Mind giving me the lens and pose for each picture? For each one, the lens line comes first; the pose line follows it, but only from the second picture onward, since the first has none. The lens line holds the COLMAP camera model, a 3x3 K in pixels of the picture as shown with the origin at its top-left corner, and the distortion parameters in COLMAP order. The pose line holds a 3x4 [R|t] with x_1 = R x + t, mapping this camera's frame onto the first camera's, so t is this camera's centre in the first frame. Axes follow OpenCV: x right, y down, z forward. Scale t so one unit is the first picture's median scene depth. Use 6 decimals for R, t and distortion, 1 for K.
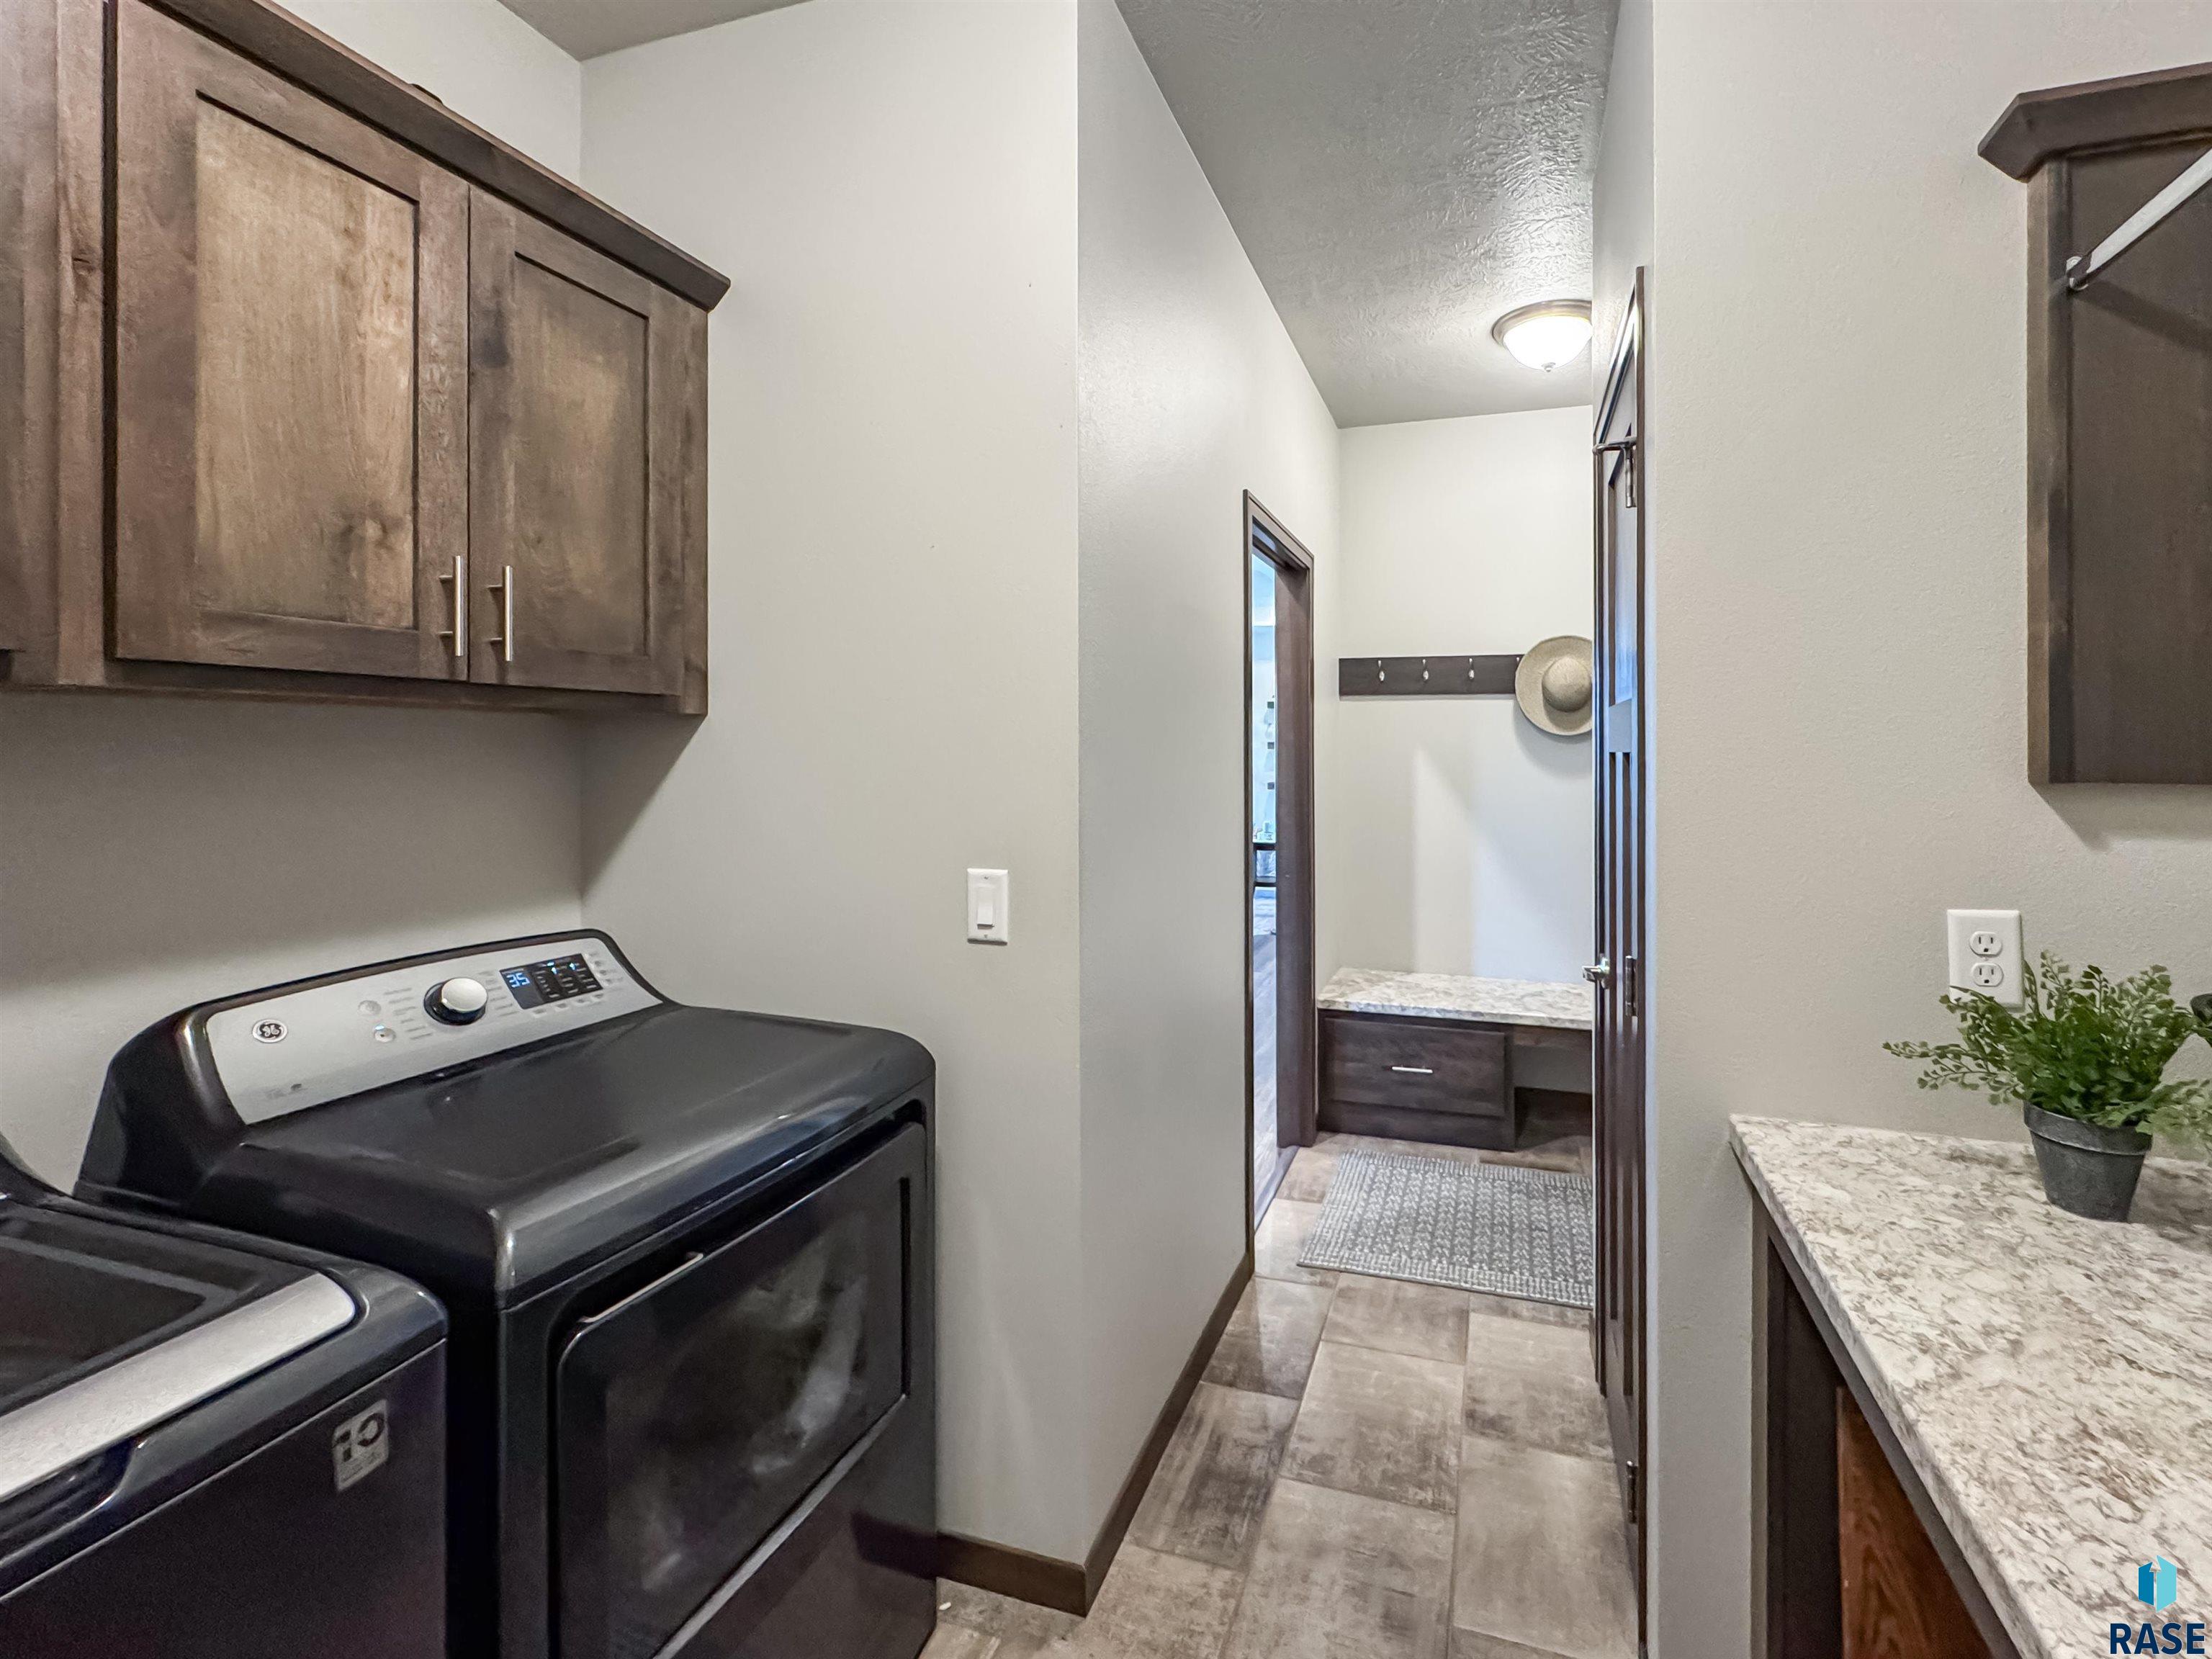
lens RADIAL K [[895.2, 0, 1202.6], [0, 895.2, 739.3], [0, 0, 1]] dist [0.000266, 0.000100]
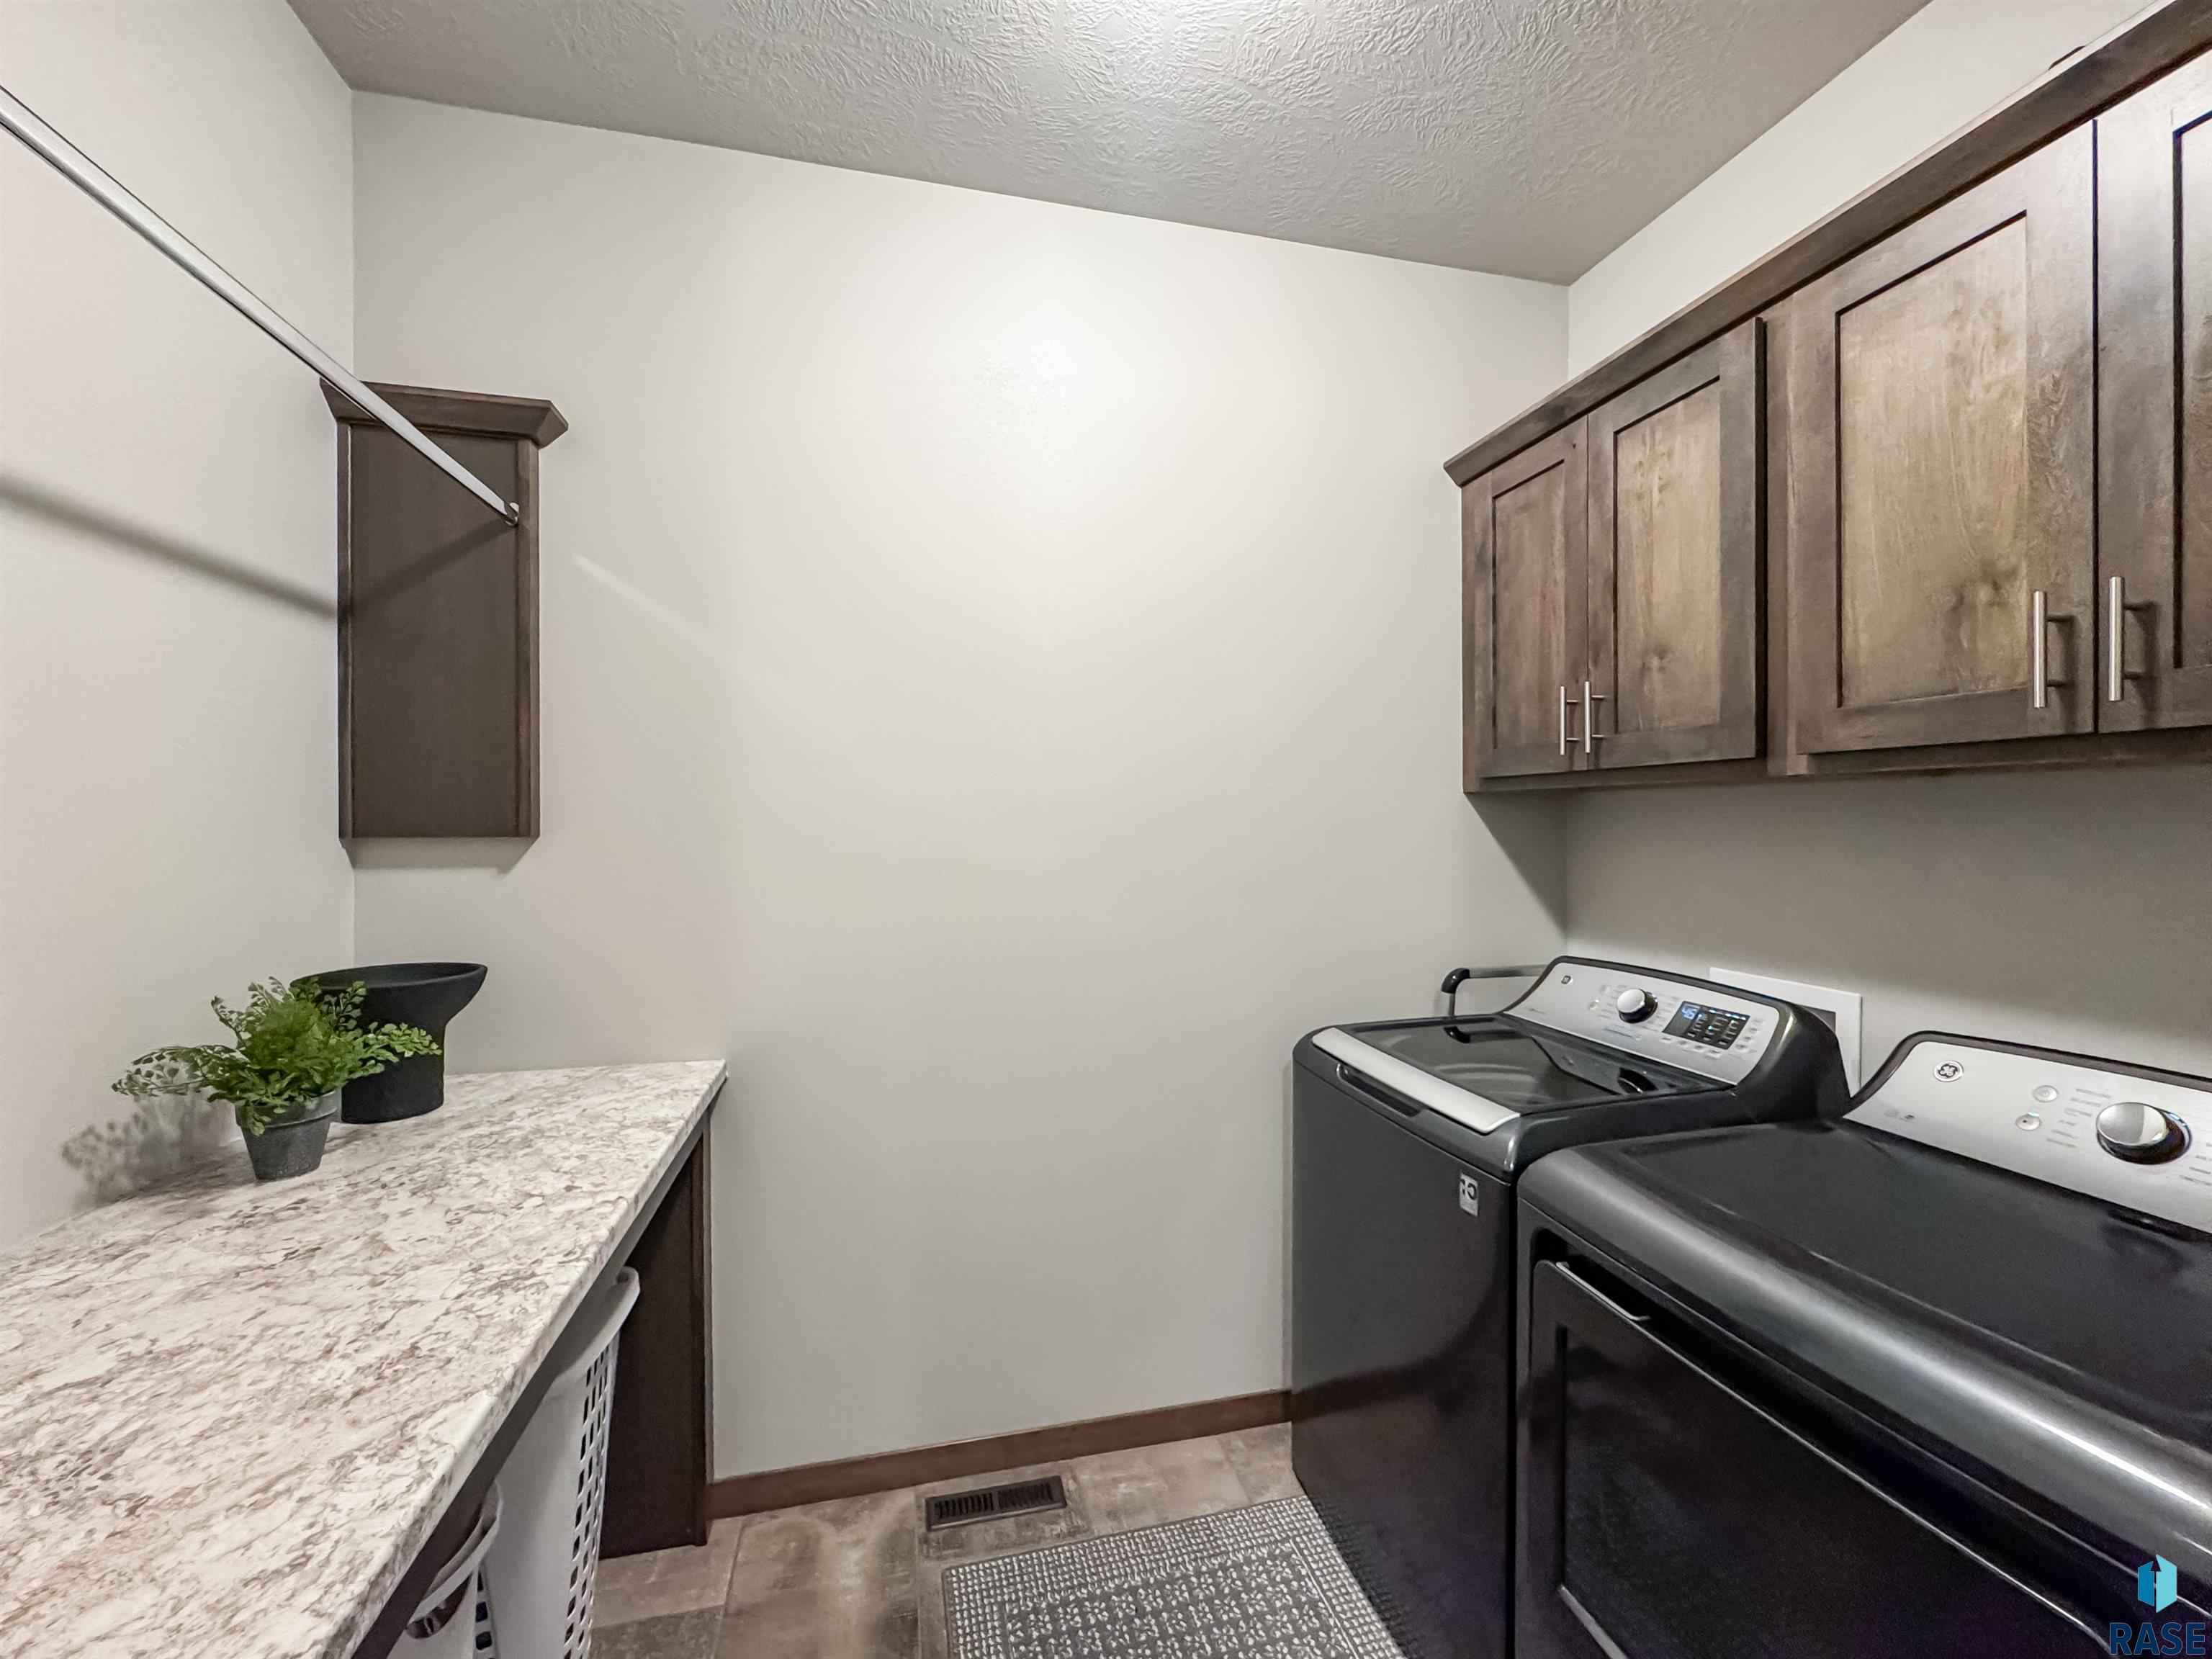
lens RADIAL K [[903.0, 0, 1106.8], [0, 903.0, 831.8], [0, 0, 1]] dist [-0.001875, -0.000271]
pose [[-0.845850, 0.002686, -0.533414, 0.466902], [0.004704, 0.999986, -0.002425, 0.029176], [0.533400, -0.004560, -0.845851, 1.496236]]
